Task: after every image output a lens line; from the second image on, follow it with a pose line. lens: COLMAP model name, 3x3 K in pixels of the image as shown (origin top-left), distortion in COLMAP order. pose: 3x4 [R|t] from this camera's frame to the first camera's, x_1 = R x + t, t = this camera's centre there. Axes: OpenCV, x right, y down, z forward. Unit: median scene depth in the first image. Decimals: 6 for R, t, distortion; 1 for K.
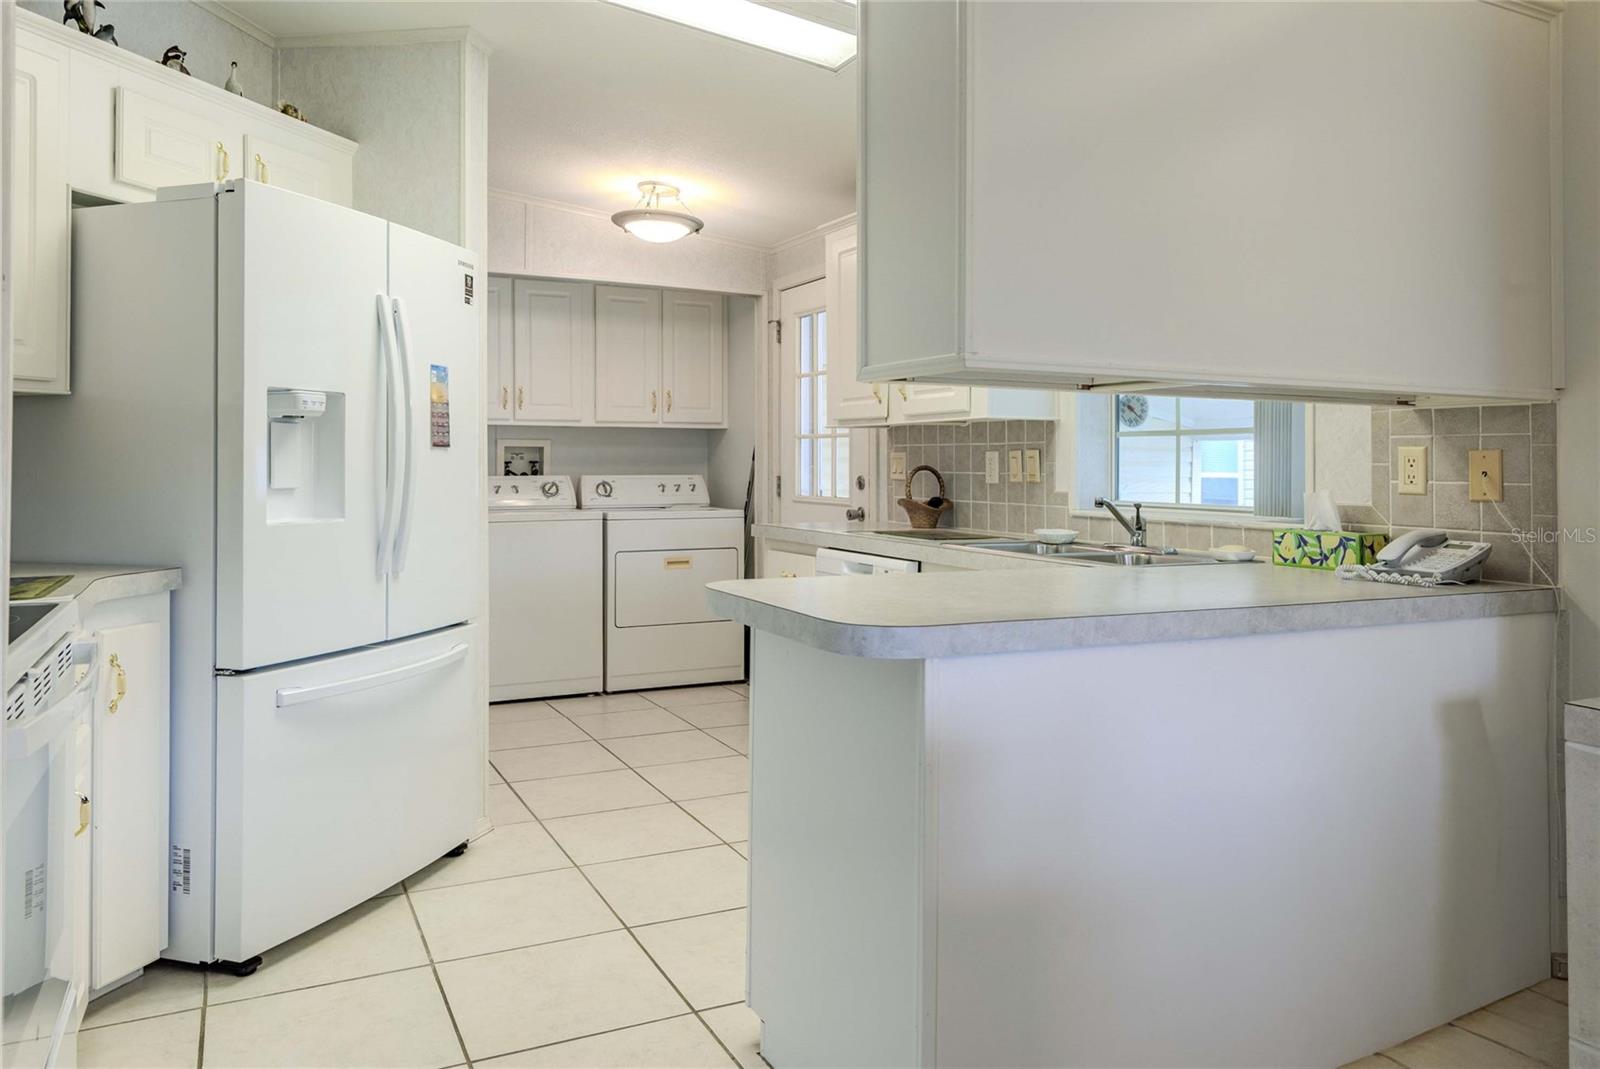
lens RADIAL K [[1109.3, 0, 799.5], [0, 1109.3, 448.3], [0, 0, 1]] dist [0.004050, 0.003460]
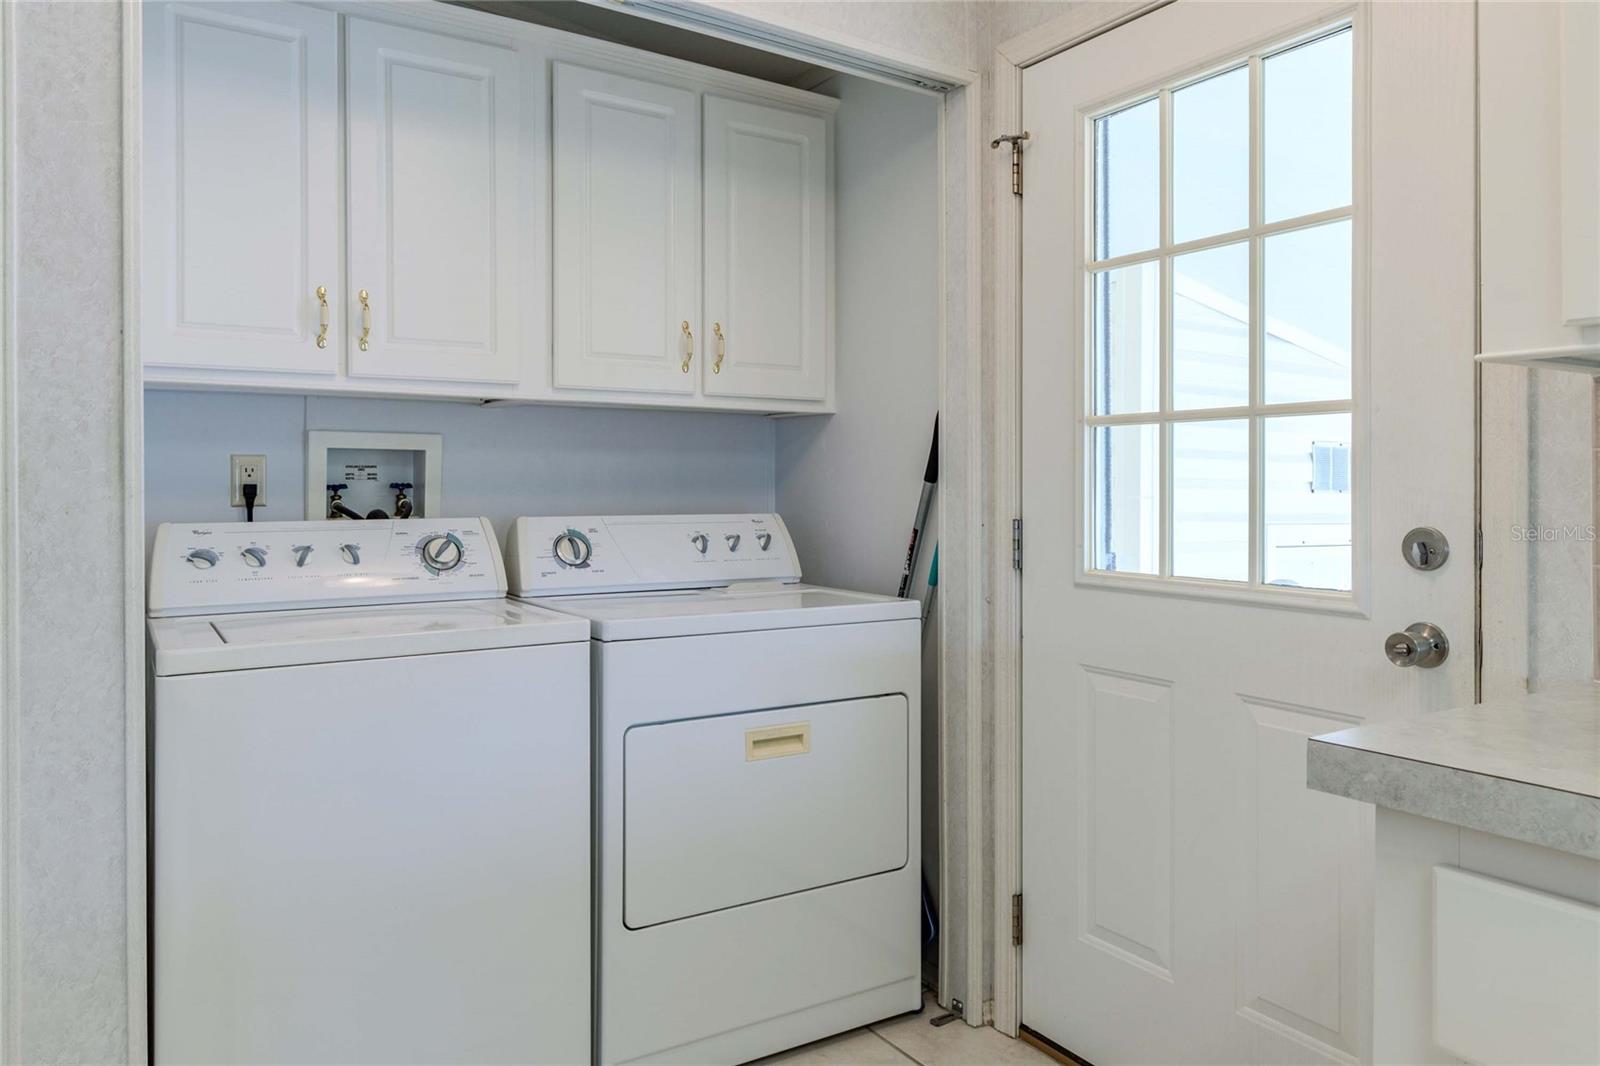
lens RADIAL K [[1109.3, 0, 808.8], [0, 1109.3, 477.9], [0, 0, 1]] dist [0.004050, 0.003460]
pose [[0.994375, 0.000130, 0.105919, -0.165293], [-0.000734, 0.999984, 0.005663, 0.008793], [-0.105916, -0.005708, 0.994359, 0.716926]]
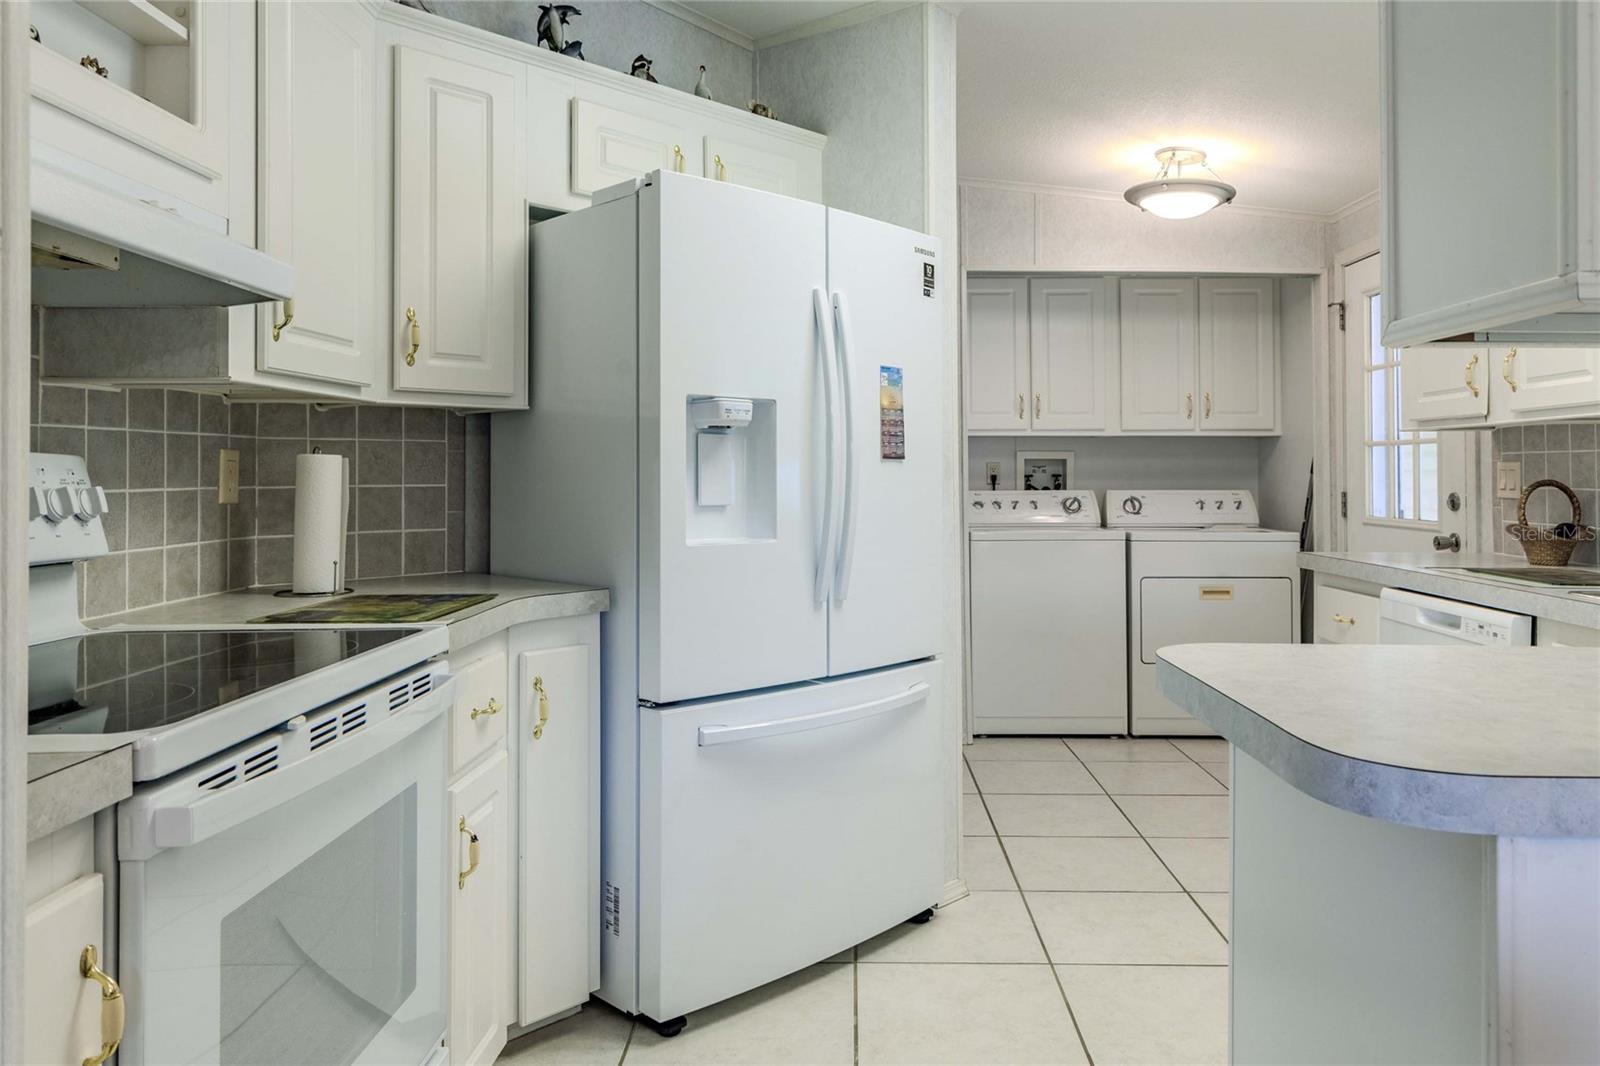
lens RADIAL K [[1109.3, 0, 851.3], [0, 1109.3, 455.9], [0, 0, 1]] dist [0.004050, 0.003460]
pose [[0.895367, -0.009259, -0.445234, 0.024958], [0.007100, 0.999954, -0.006516, 0.001089], [0.445273, 0.002673, 0.895391, 0.123249]]
